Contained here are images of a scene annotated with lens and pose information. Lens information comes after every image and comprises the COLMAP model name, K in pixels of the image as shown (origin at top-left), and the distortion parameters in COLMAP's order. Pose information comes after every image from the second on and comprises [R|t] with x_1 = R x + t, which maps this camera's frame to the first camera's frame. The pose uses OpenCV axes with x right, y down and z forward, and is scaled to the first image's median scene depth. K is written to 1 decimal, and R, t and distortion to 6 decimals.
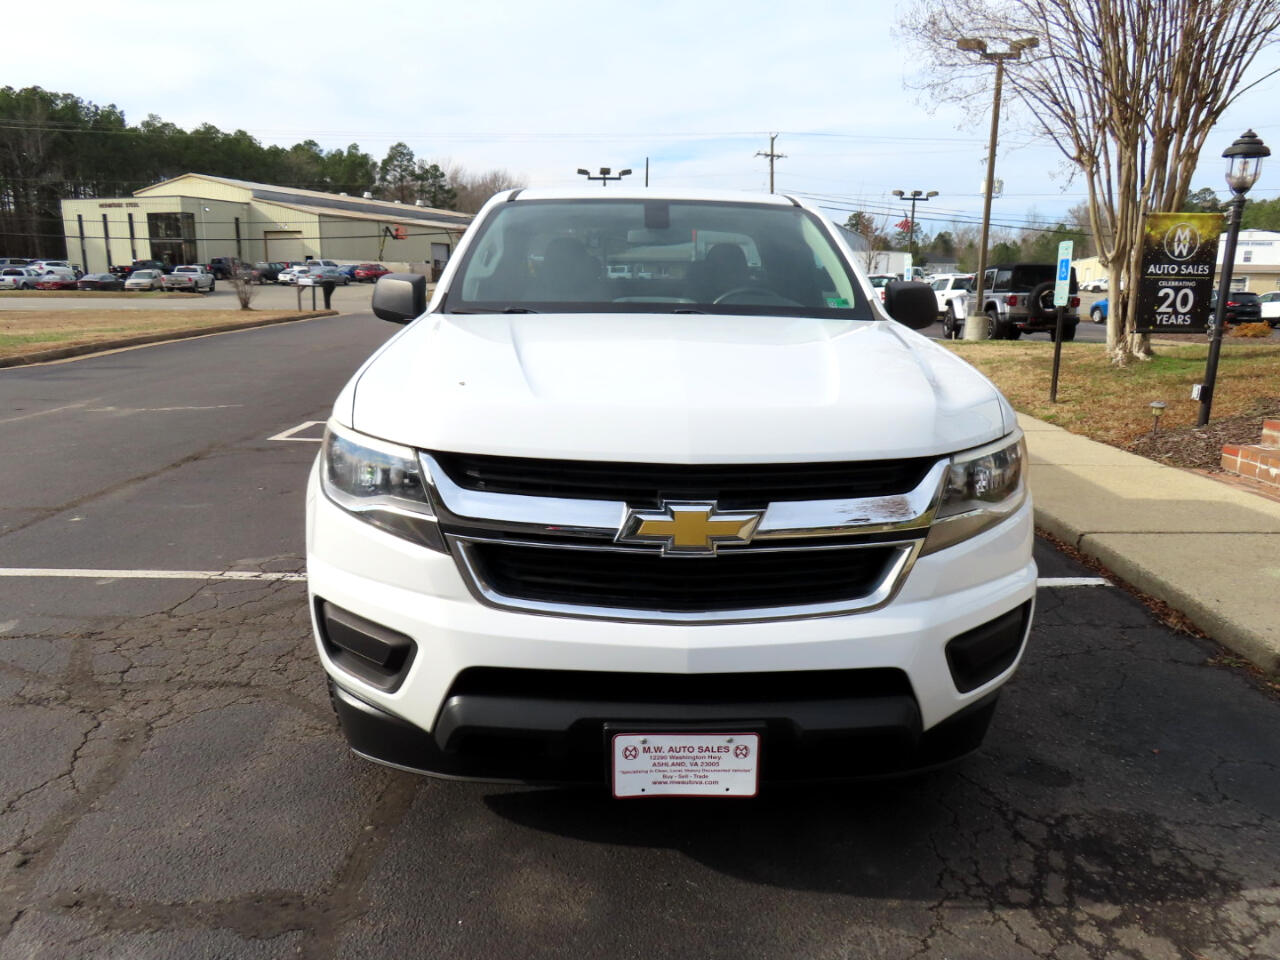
lens RADIAL K [[920.7, 0, 647.4], [0, 920.7, 481.6], [0, 0, 1]] dist [-0.016184, 0.013087]
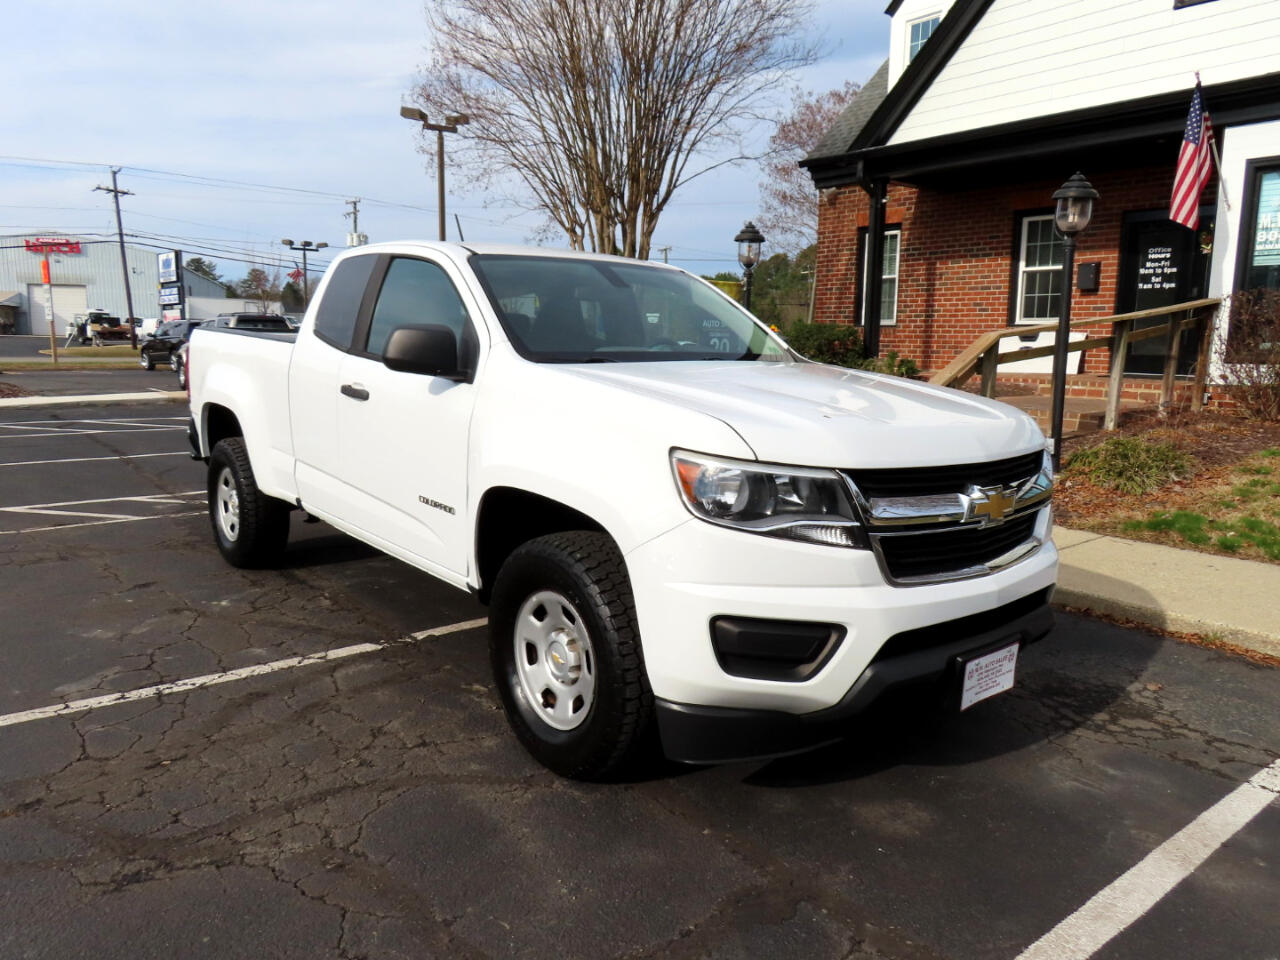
lens RADIAL K [[920.7, 0, 641.0], [0, 920.7, 483.2], [0, 0, 1]] dist [-0.016184, 0.013087]
pose [[0.784999, -0.096531, 0.611930, -0.187318], [0.126994, 0.991883, -0.006444, -0.006726], [-0.606341, 0.082770, 0.790885, 0.028312]]
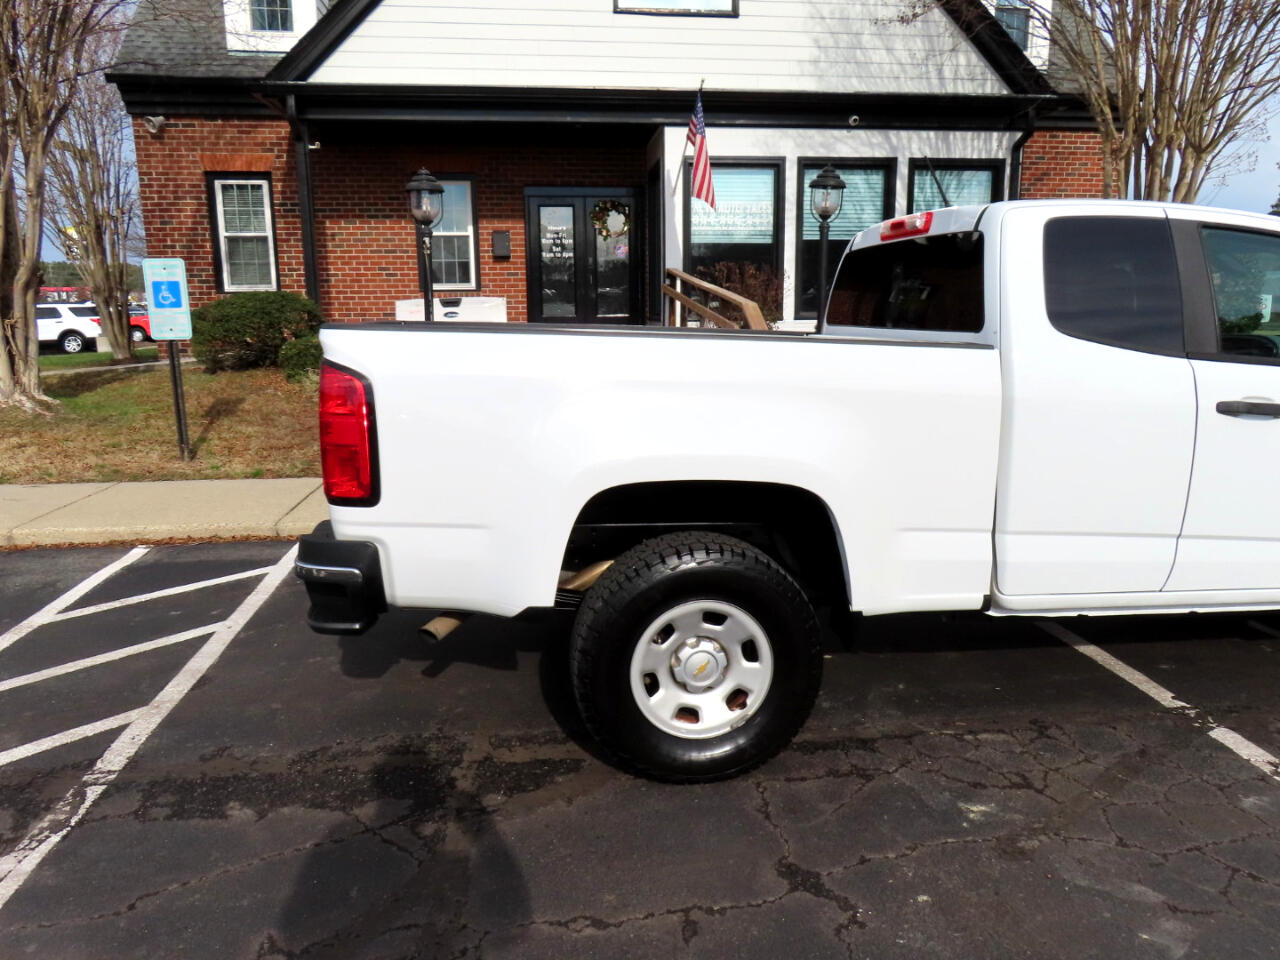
lens RADIAL K [[920.7, 0, 637.8], [0, 920.7, 480.8], [0, 0, 1]] dist [-0.016184, 0.013087]
pose [[-0.117229, -0.200449, 0.972665, -0.281018], [0.215097, 0.951044, 0.221918, -0.119793], [-0.969531, 0.235233, -0.068374, 0.503004]]
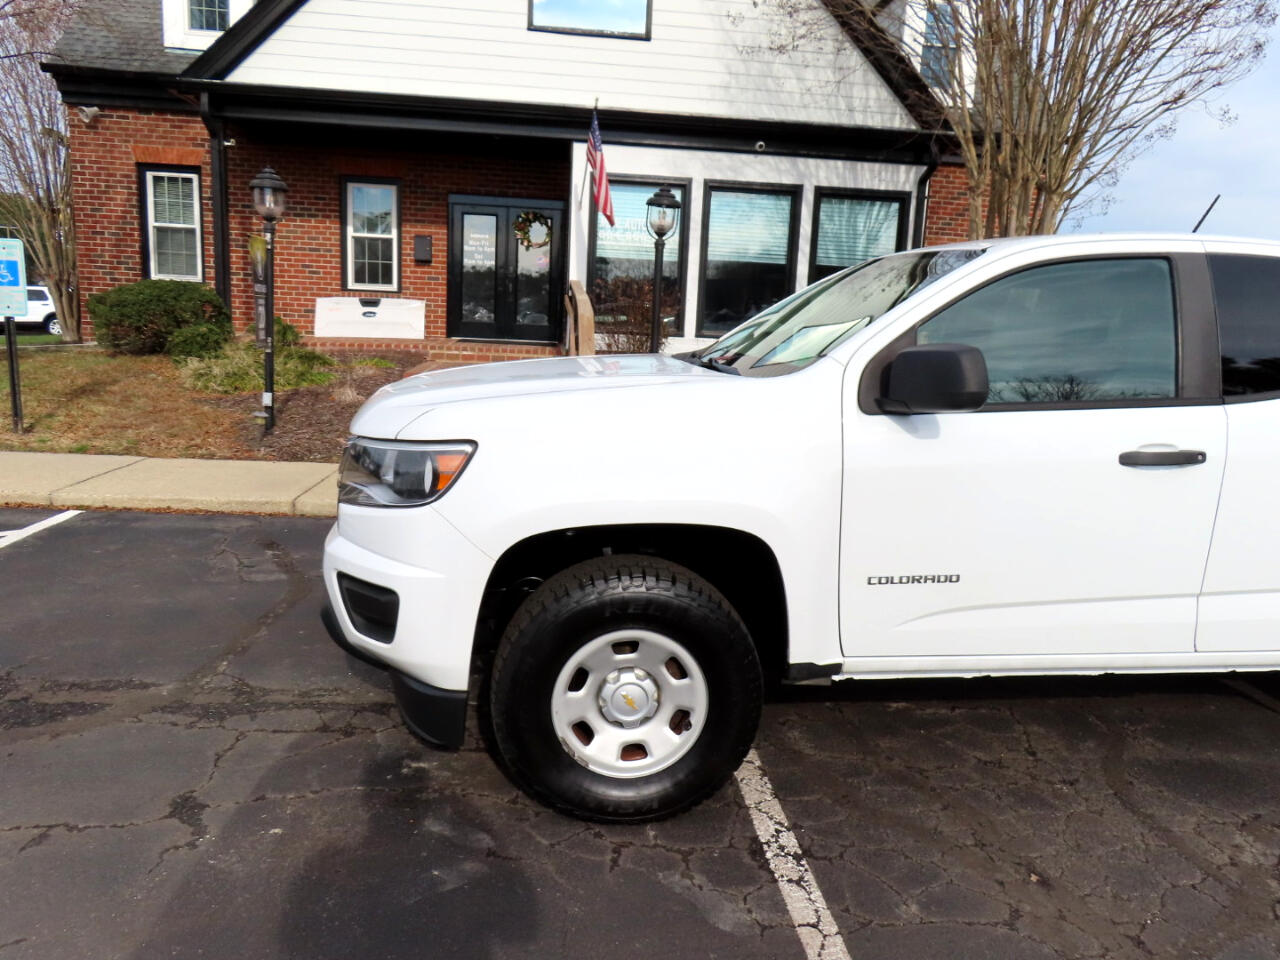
lens RADIAL K [[920.7, 0, 642.5], [0, 920.7, 483.8], [0, 0, 1]] dist [-0.016184, 0.013087]
pose [[-0.094788, -0.191376, 0.976929, -0.315351], [0.161886, 0.965322, 0.204809, -0.089218], [-0.982247, 0.177564, -0.060520, 0.375231]]
